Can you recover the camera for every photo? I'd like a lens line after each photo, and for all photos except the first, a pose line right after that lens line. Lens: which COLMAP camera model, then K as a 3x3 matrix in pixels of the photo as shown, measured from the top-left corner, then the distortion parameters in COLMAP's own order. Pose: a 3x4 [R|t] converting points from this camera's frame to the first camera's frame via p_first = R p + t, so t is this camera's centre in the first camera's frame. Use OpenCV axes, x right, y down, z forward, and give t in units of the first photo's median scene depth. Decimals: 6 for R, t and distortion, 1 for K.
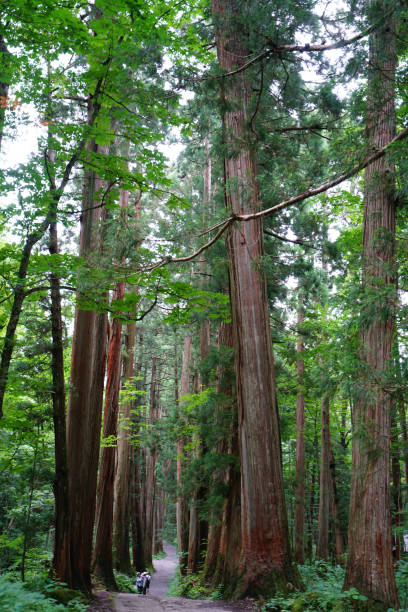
lens RADIAL K [[576.3, 0, 202.9], [0, 576.3, 309.1], [0, 0, 1]] dist [0.073184, 0.000000]
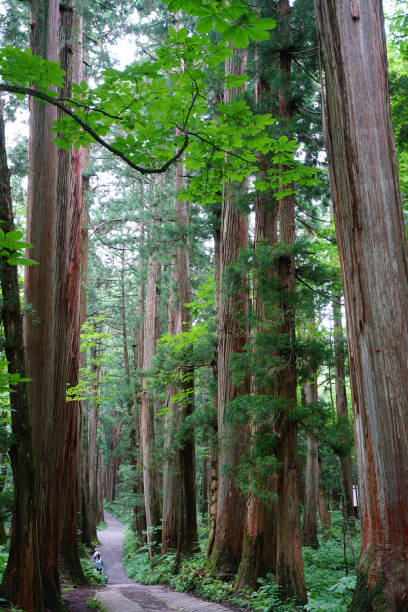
lens RADIAL K [[576.3, 0, 202.1], [0, 576.3, 308.4], [0, 0, 1]] dist [0.073184, 0.000000]
pose [[0.992188, -0.012748, 0.124095, -0.109805], [0.005986, 0.998484, 0.054717, 0.097499], [-0.124604, -0.053546, 0.990761, 0.302776]]
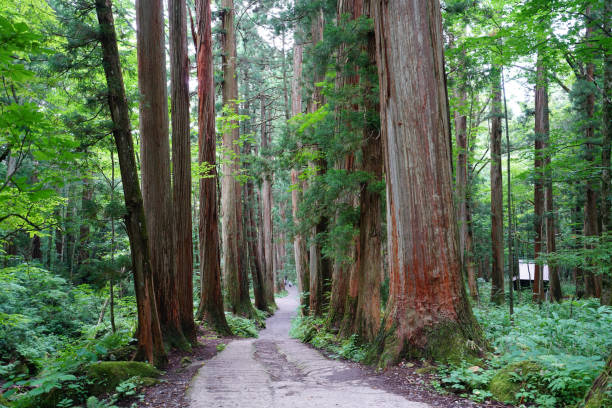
lens RADIAL K [[576.3, 0, 303.9], [0, 576.3, 203.1], [0, 0, 1]] dist [0.073184, 0.000000]
pose [[0.998634, -0.044524, -0.027358, -0.005231], [0.049874, 0.968340, 0.244600, 0.098698], [0.015601, -0.245631, 0.969238, 0.261388]]
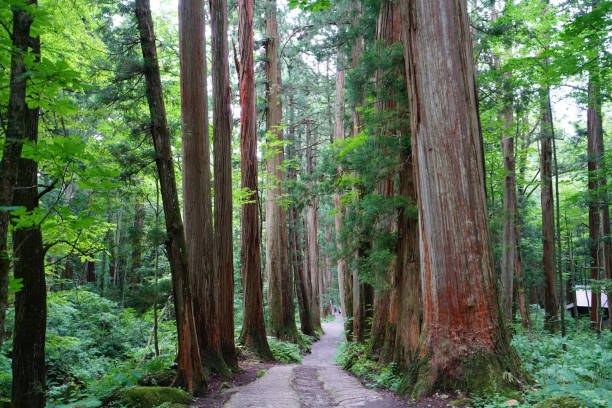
lens RADIAL K [[576.3, 0, 304.7], [0, 576.3, 204.3], [0, 0, 1]] dist [0.073184, 0.000000]
pose [[0.992928, -0.053051, -0.106210, 0.007348], [0.073802, 0.976565, 0.202172, 0.097048], [0.092995, -0.208580, 0.973574, 0.261522]]
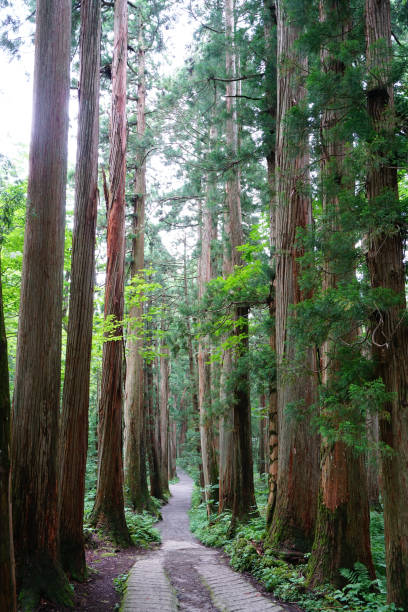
lens RADIAL K [[465.3, 0, 201.9], [0, 465.3, 309.4], [0, 0, 1]] dist [0.026087, 0.019333]
pose [[0.999548, -0.029578, 0.005438, -0.073761], [0.029218, 0.997934, 0.057223, 0.212919], [-0.007120, -0.057039, 0.998347, 0.583173]]
